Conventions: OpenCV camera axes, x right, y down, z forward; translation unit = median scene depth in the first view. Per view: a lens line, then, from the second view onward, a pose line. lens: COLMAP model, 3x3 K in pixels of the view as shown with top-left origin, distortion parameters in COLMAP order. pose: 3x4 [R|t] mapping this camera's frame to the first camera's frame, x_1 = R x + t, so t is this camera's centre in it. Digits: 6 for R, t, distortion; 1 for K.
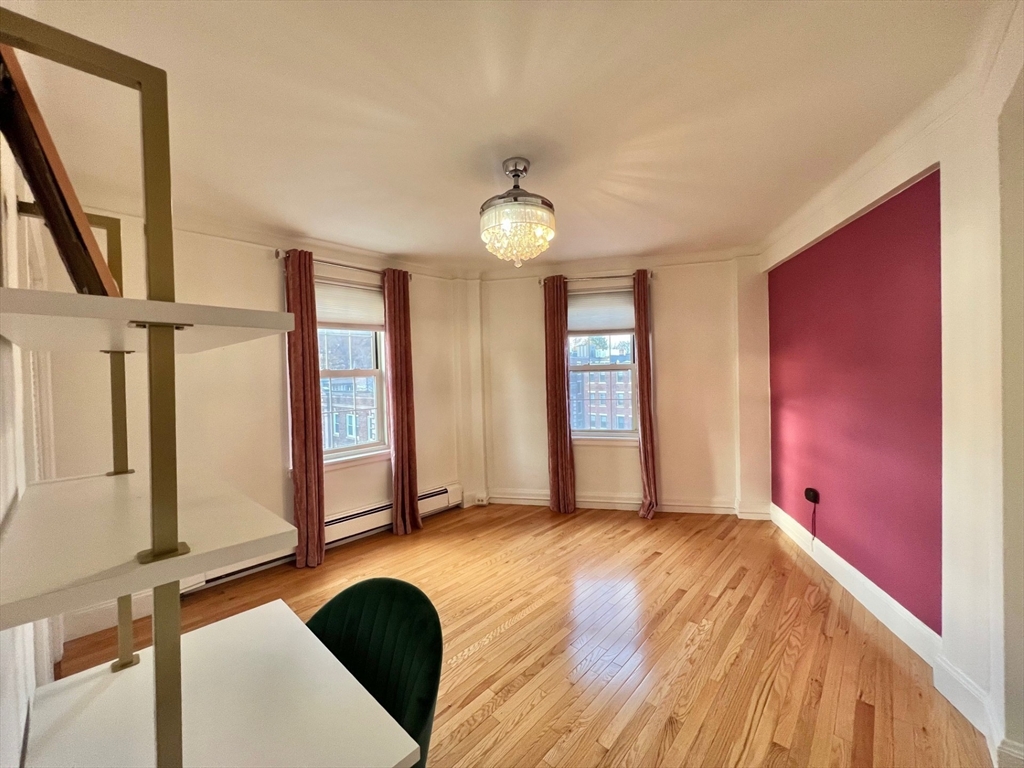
lens RADIAL K [[408.6, 0, 509.0], [0, 408.6, 381.5], [0, 0, 1]] dist [-0.000522, -0.000157]
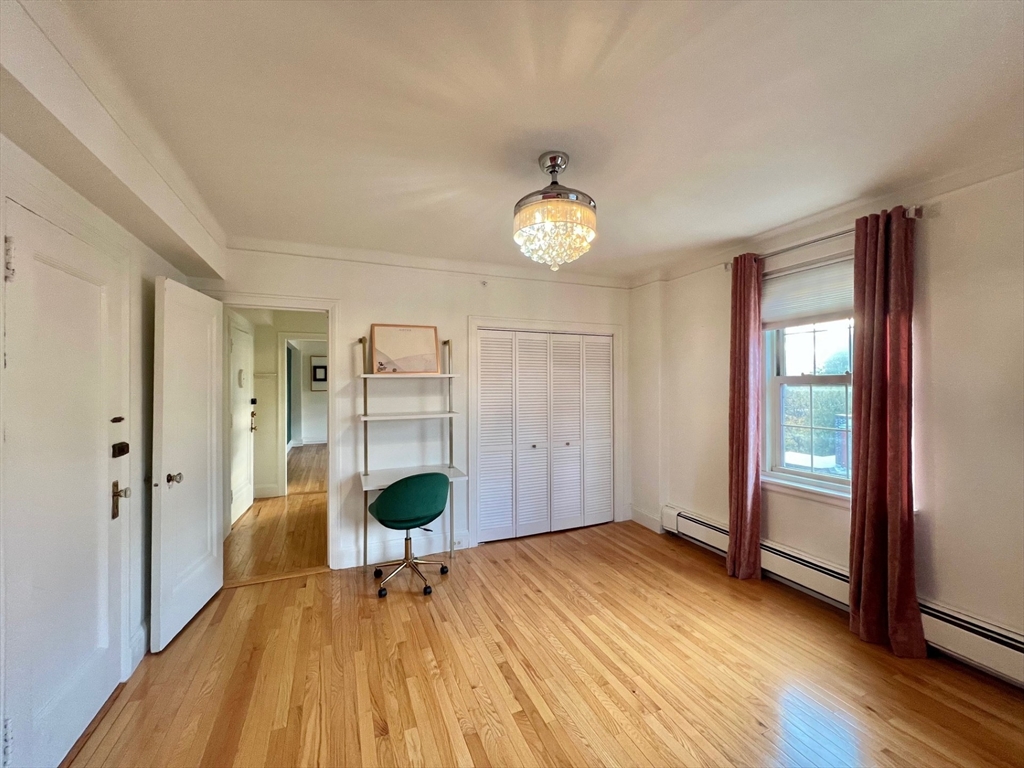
lens RADIAL K [[414.7, 0, 510.0], [0, 414.7, 381.7], [0, 0, 1]] dist [0.000734, 0.000103]
pose [[-0.410014, 0.023254, -0.911783, 0.533936], [-0.003084, 0.999634, 0.026882, -0.033350], [0.912074, 0.013834, -0.409792, 0.757820]]
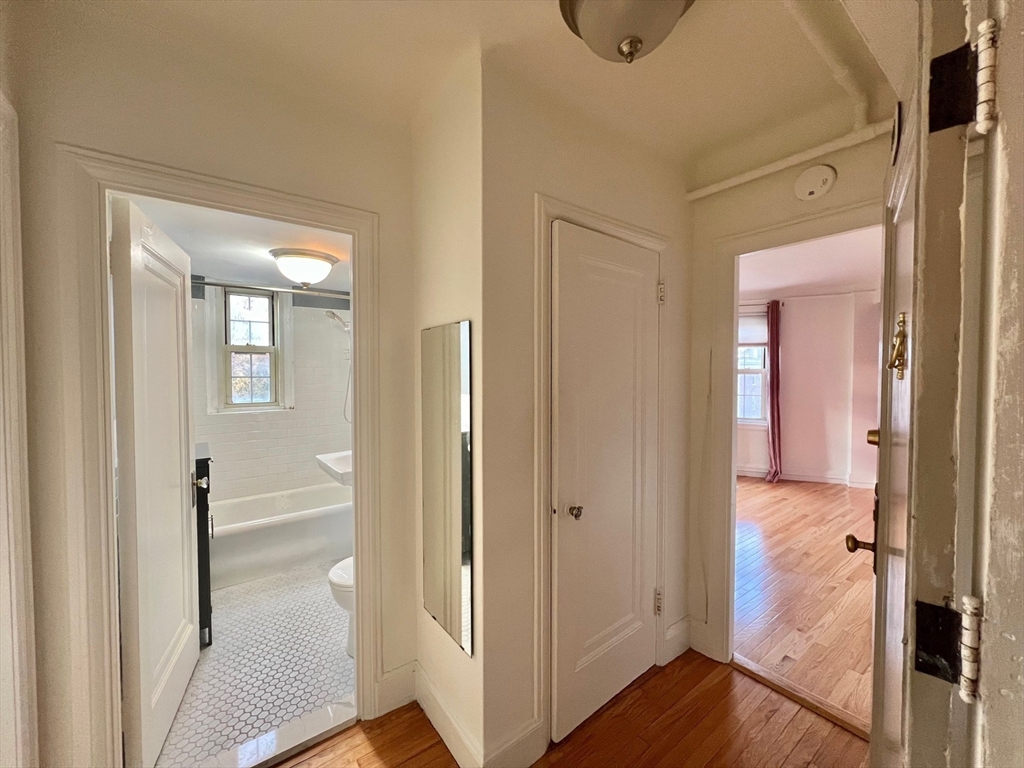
lens RADIAL K [[414.7, 0, 510.0], [0, 414.7, 381.7], [0, 0, 1]] dist [0.000734, 0.000103]
pose [[0.983258, 0.029967, -0.179740, -0.306025], [-0.027531, 0.999492, 0.016035, 0.000095], [0.180129, -0.010818, 0.983583, -0.555877]]
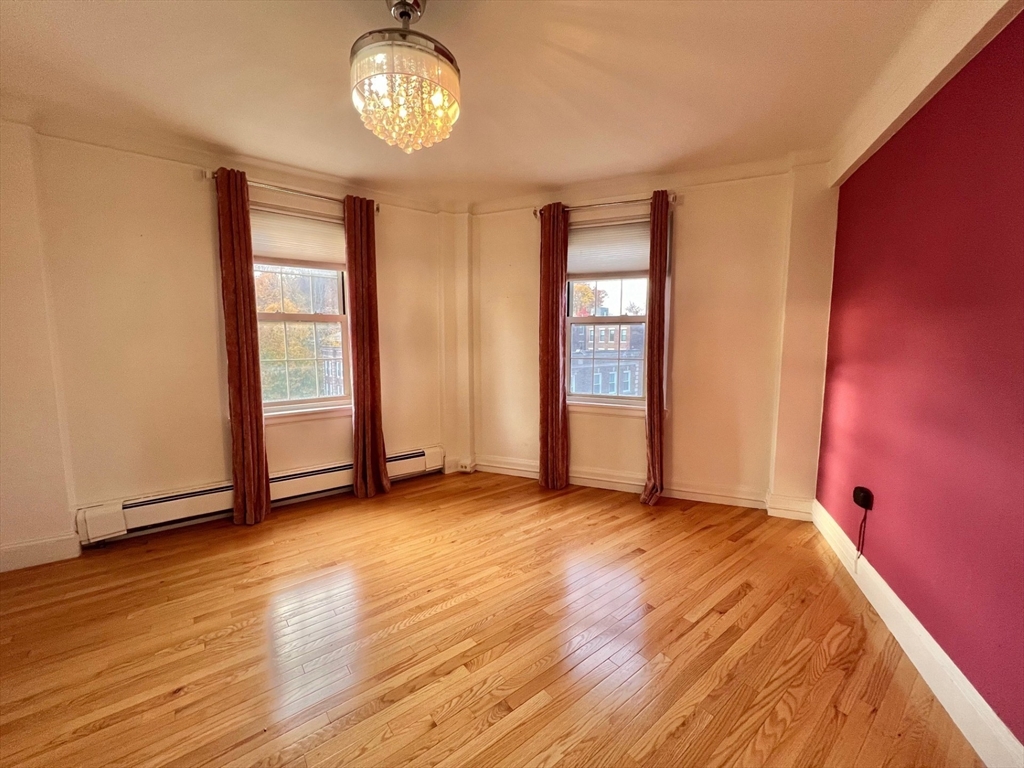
lens RADIAL K [[408.6, 0, 509.0], [0, 408.6, 381.5], [0, 0, 1]] dist [-0.000522, -0.000157]
pose [[0.986452, 0.043373, -0.158216, 0.190852], [-0.029786, 0.995740, 0.087262, 0.027273], [0.161326, -0.081367, 0.983541, 0.175250]]
